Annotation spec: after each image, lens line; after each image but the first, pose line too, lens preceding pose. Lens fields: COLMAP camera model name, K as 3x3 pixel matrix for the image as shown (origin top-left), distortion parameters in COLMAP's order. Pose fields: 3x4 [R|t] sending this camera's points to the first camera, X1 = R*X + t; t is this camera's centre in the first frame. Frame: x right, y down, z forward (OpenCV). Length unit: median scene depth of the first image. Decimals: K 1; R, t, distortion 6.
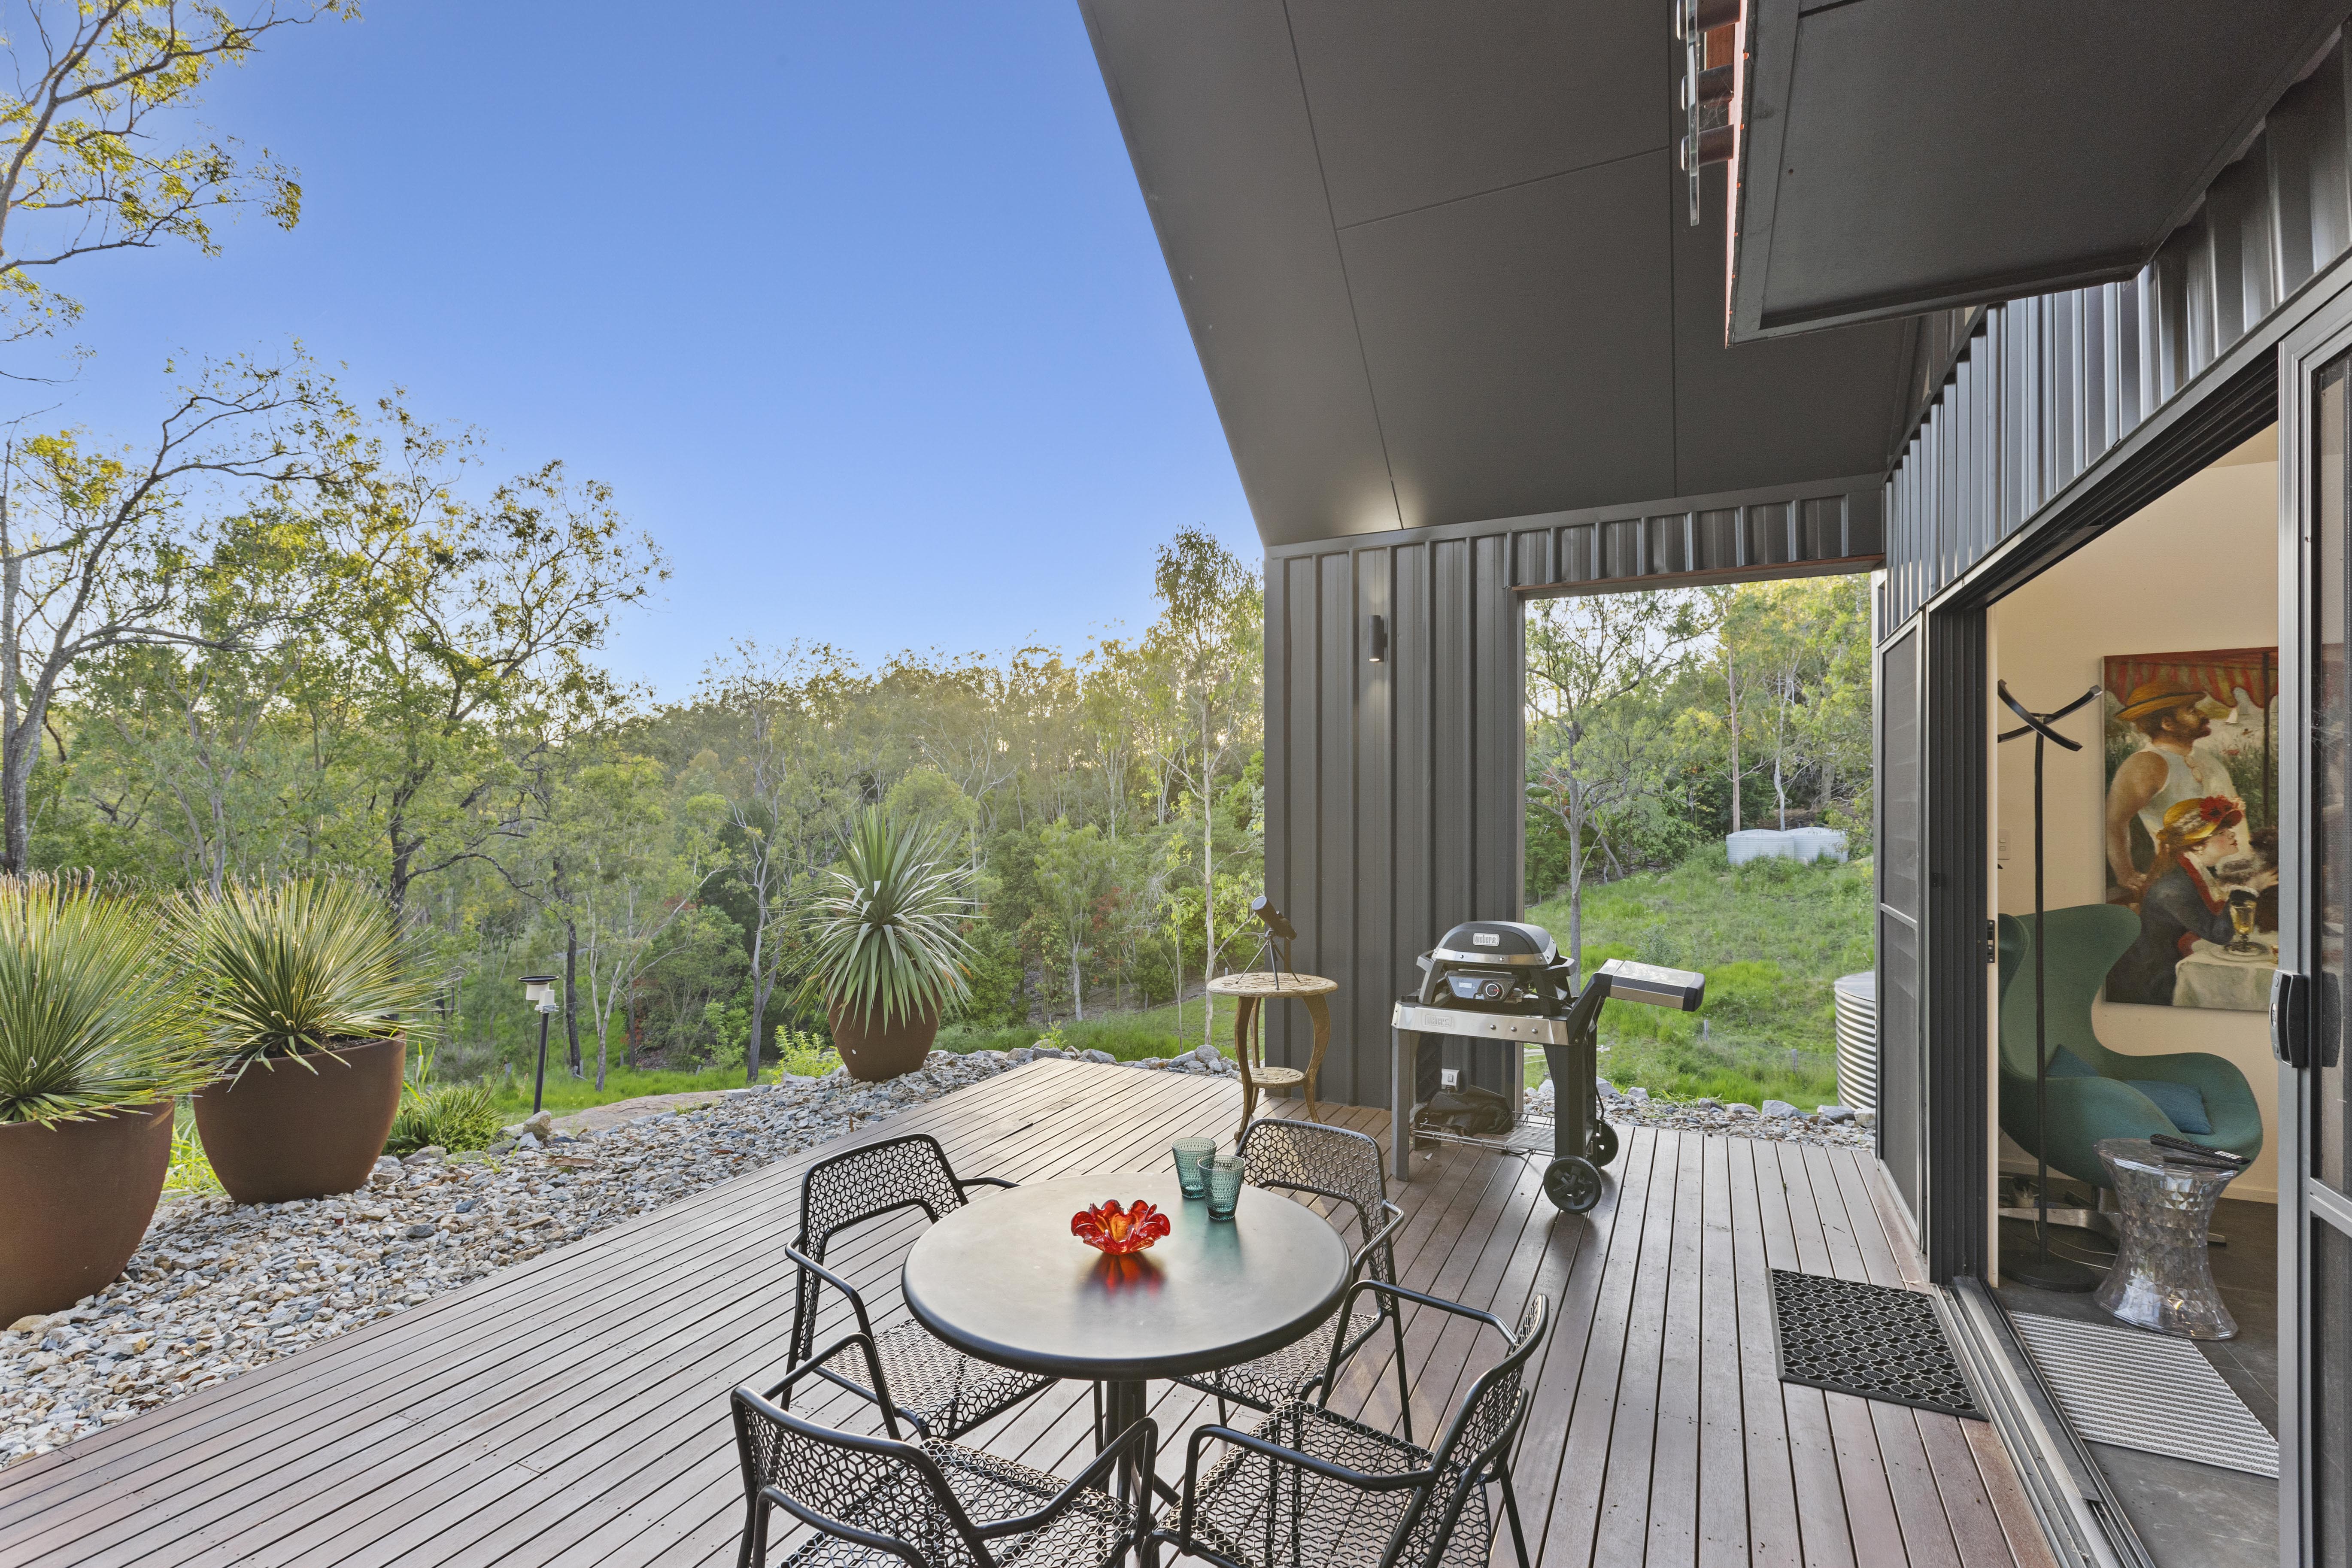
lens RADIAL K [[1092.6, 0, 1182.9], [0, 1092.6, 788.5], [0, 0, 1]] dist [-0.002075, -0.000110]
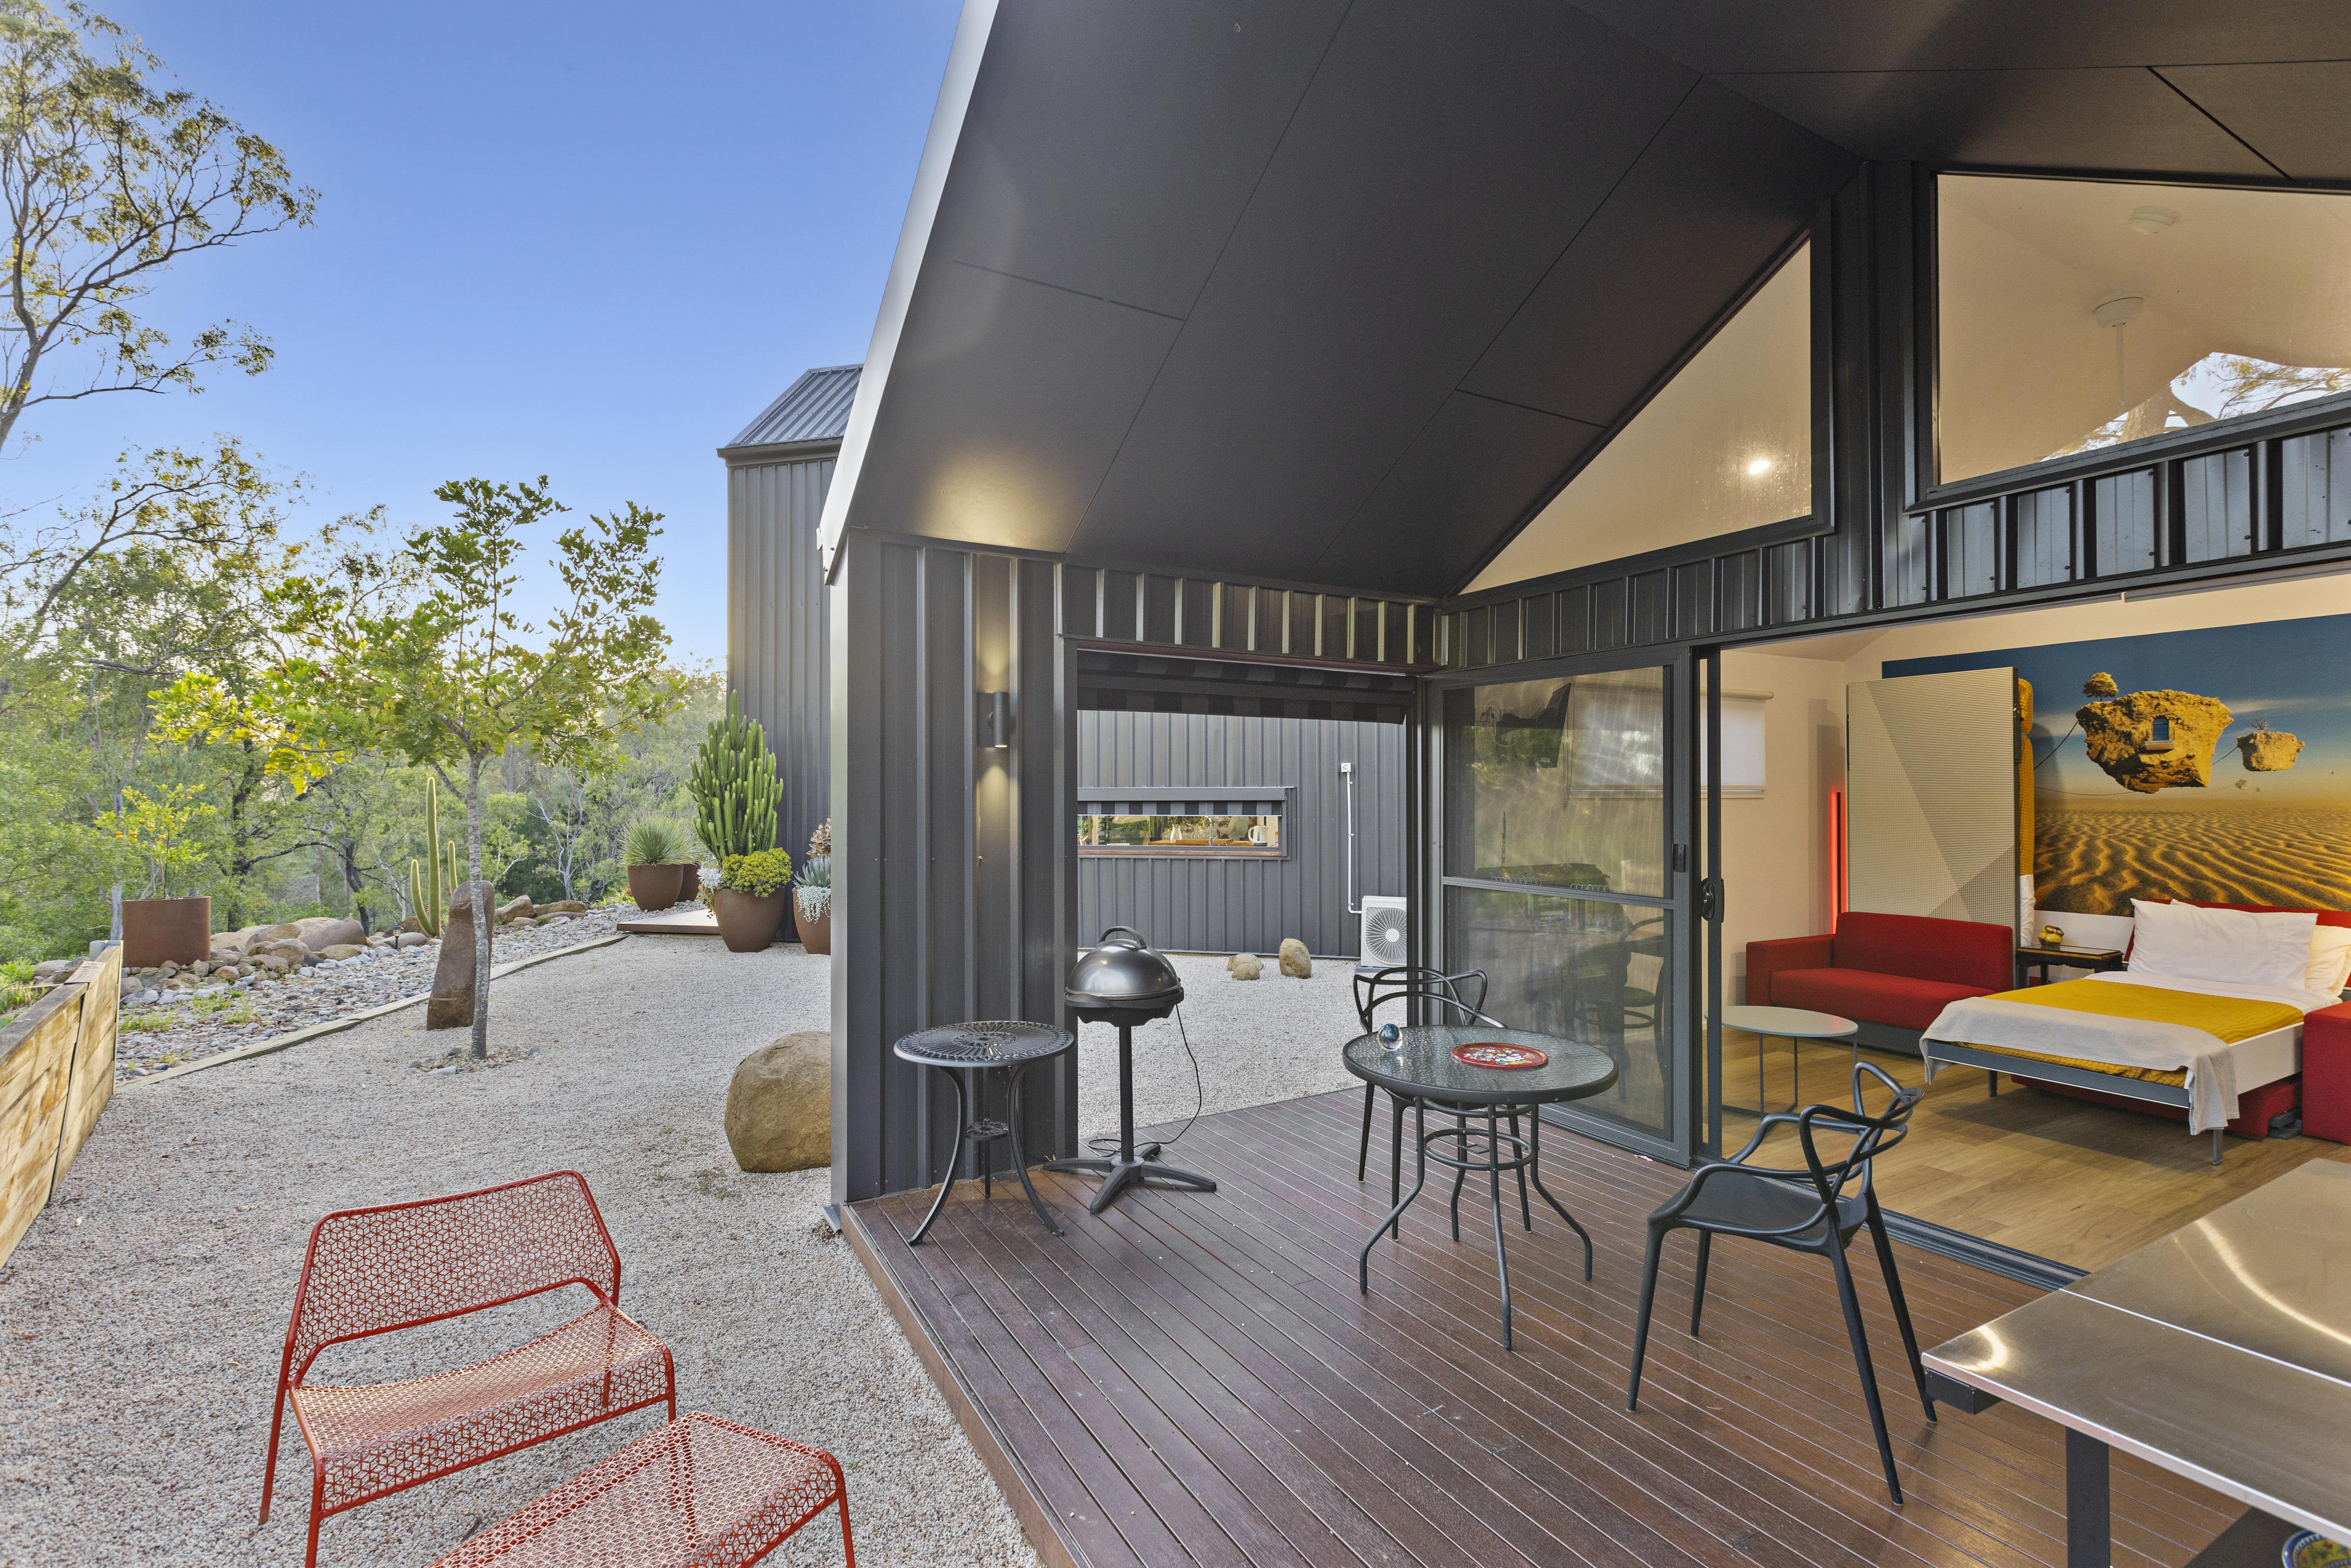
lens RADIAL K [[1092.1, 0, 1174.7], [0, 1092.1, 793.8], [0, 0, 1]] dist [-0.002075, -0.000110]
pose [[0.978381, 0.011535, 0.206488, 0.015836], [-0.011499, 0.999933, -0.001374, -0.000748], [-0.206490, -0.001030, 0.978448, -0.302439]]
